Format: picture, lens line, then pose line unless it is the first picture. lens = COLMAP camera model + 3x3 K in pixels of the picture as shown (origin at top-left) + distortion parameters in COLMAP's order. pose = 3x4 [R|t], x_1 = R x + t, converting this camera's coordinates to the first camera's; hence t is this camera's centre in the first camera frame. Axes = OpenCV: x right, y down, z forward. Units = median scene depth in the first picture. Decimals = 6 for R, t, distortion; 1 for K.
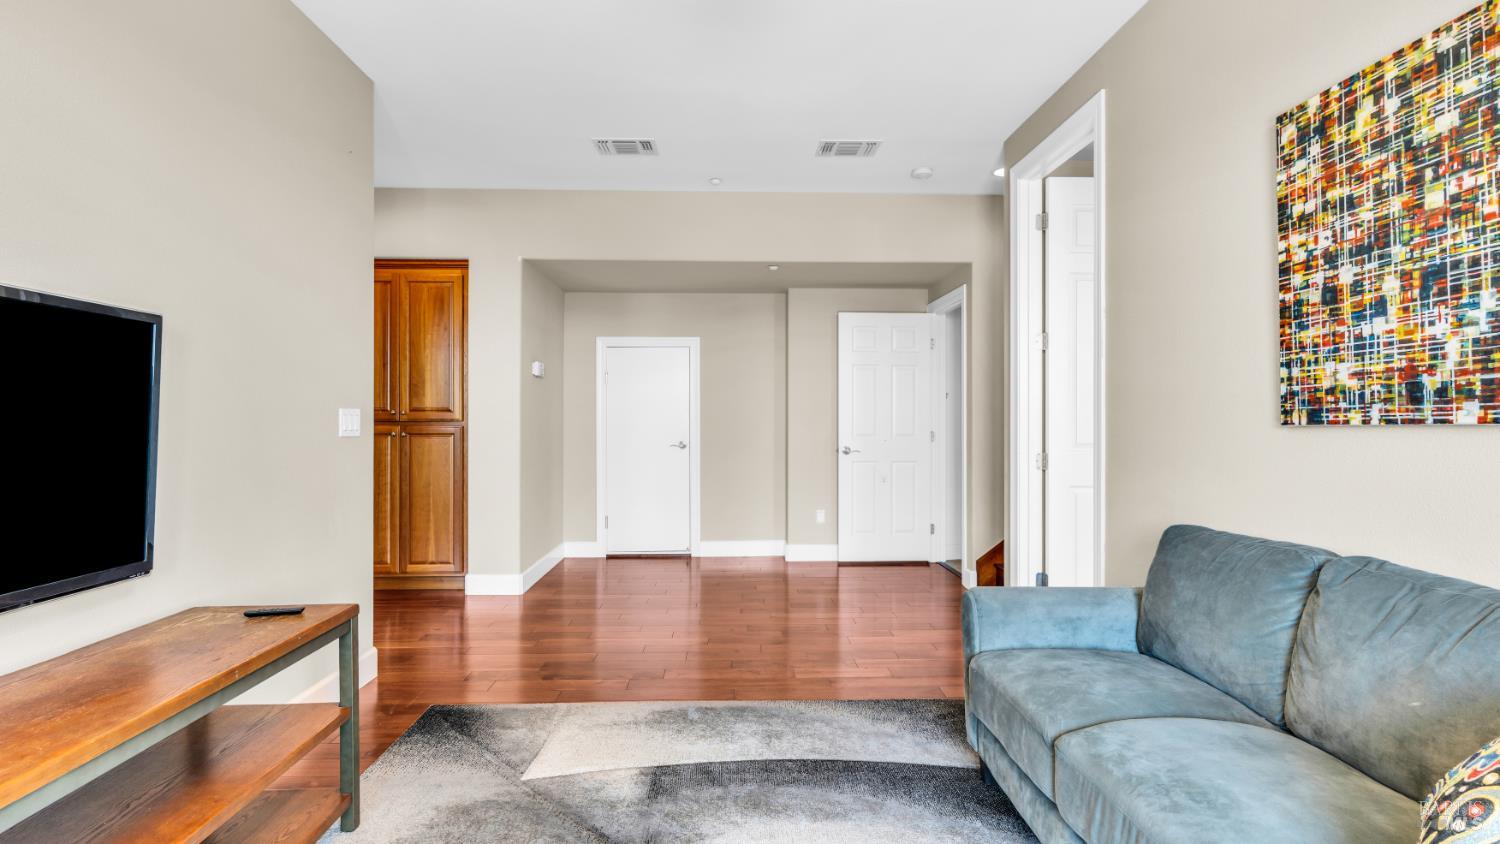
lens RADIAL K [[723.2, 0, 745.0], [0, 723.2, 408.8], [0, 0, 1]] dist [0.005014, 0.000597]
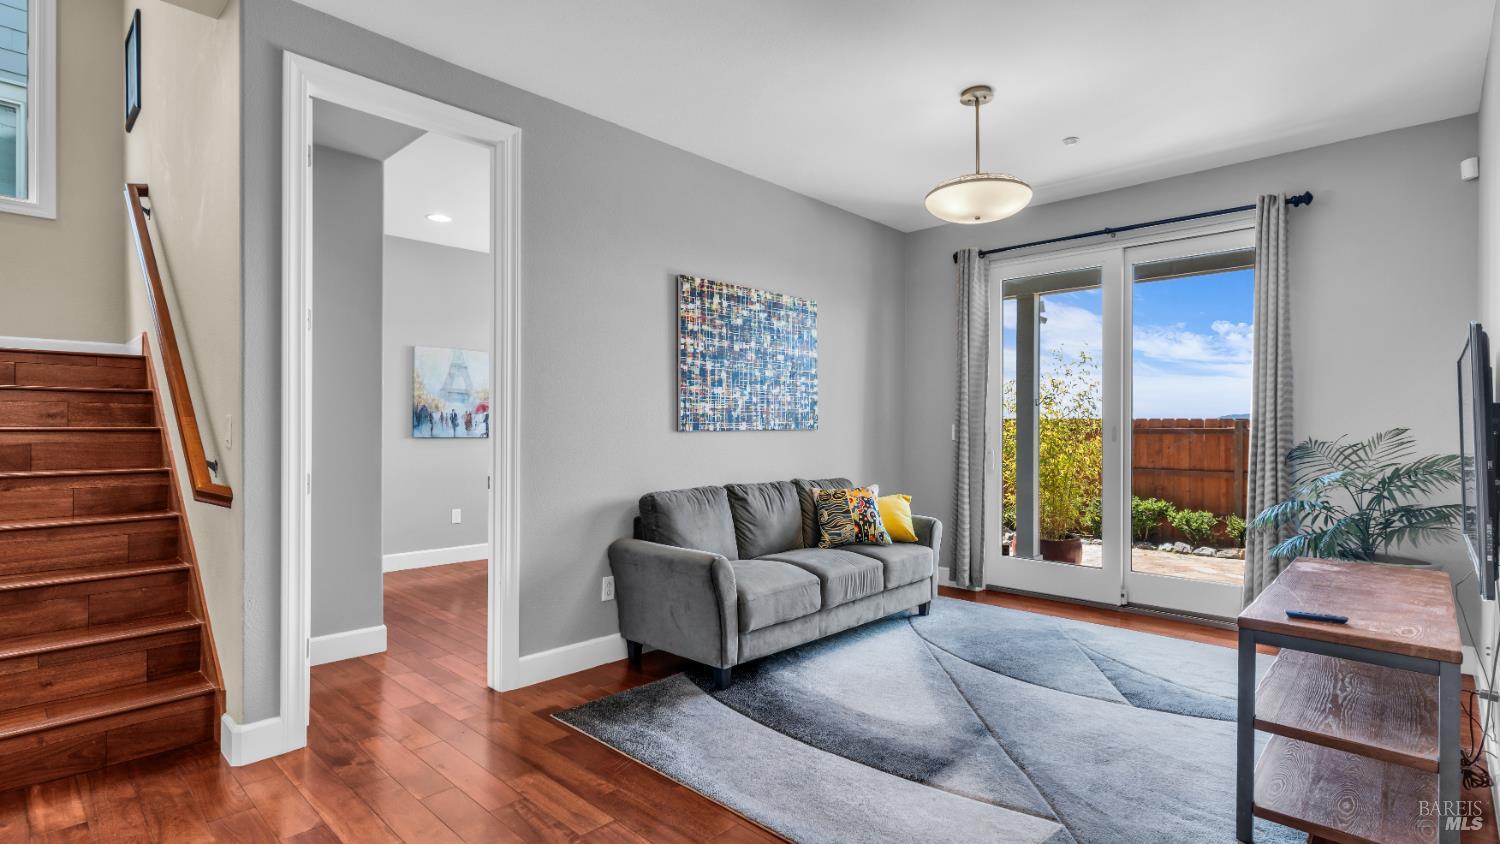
lens RADIAL K [[723.2, 0, 745.0], [0, 723.2, 408.8], [0, 0, 1]] dist [0.005014, 0.000597]
pose [[-0.698488, 0.005783, 0.715598, -0.892746], [-0.022994, 0.999270, -0.030521, 0.020282], [-0.715252, -0.037773, -0.697845, 2.521957]]
